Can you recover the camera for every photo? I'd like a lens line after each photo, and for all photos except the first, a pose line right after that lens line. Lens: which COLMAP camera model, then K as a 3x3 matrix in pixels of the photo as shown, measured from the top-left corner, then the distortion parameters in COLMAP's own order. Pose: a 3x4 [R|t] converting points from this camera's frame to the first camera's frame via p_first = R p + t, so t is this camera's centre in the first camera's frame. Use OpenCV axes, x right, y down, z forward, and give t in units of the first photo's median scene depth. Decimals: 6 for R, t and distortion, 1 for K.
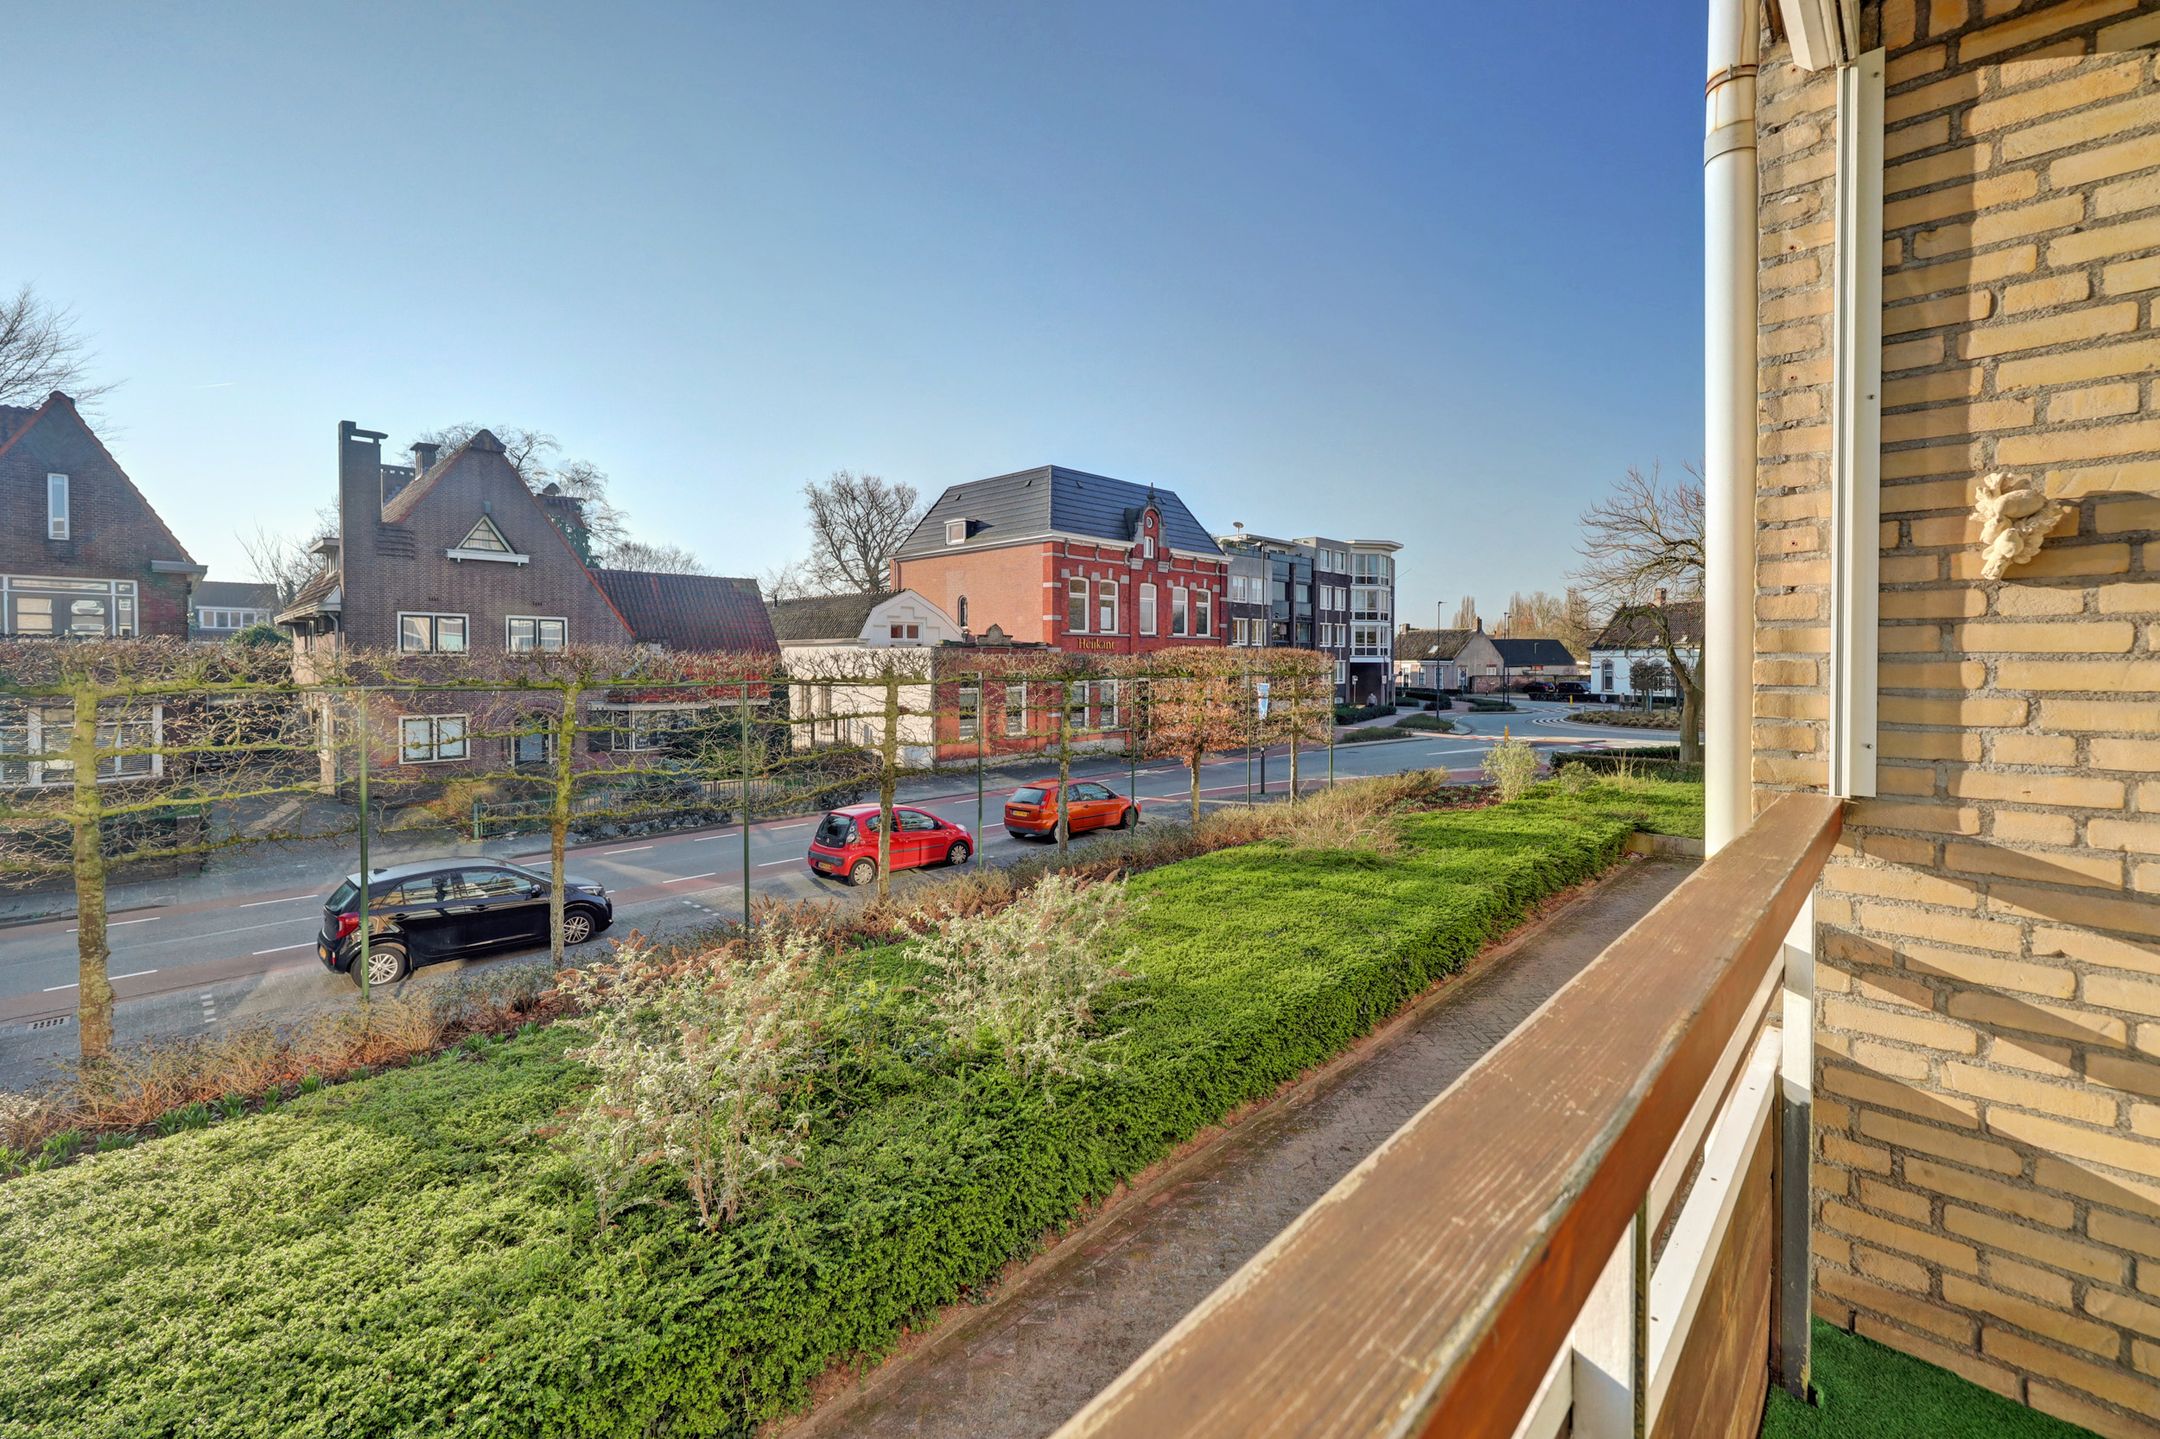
lens RADIAL K [[888.1, 0, 1079.7], [0, 888.1, 671.7], [0, 0, 1]] dist [0.000193, 0.000287]
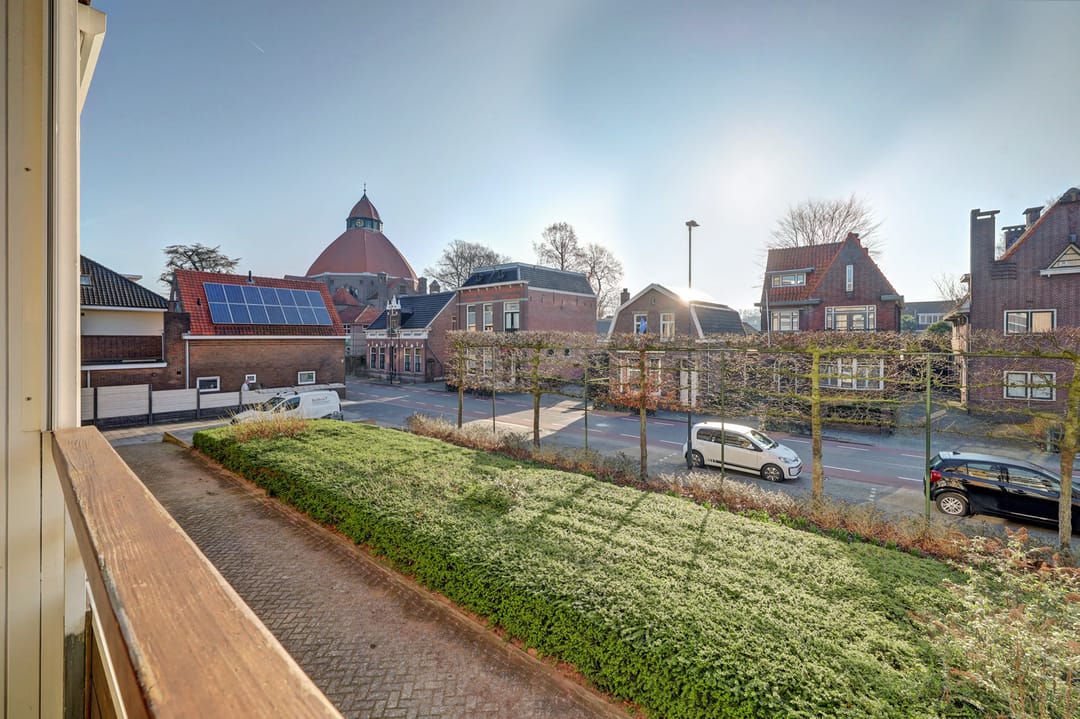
lens RADIAL K [[444.0, 0, 544.0], [0, 444.0, 339.0], [0, 0, 1]] dist [0.000193, 0.000287]
pose [[0.068197, -0.003894, -0.997664, 0.110615], [-0.008045, 0.999958, -0.004453, -0.002631], [0.997639, 0.008330, 0.068163, 0.123996]]
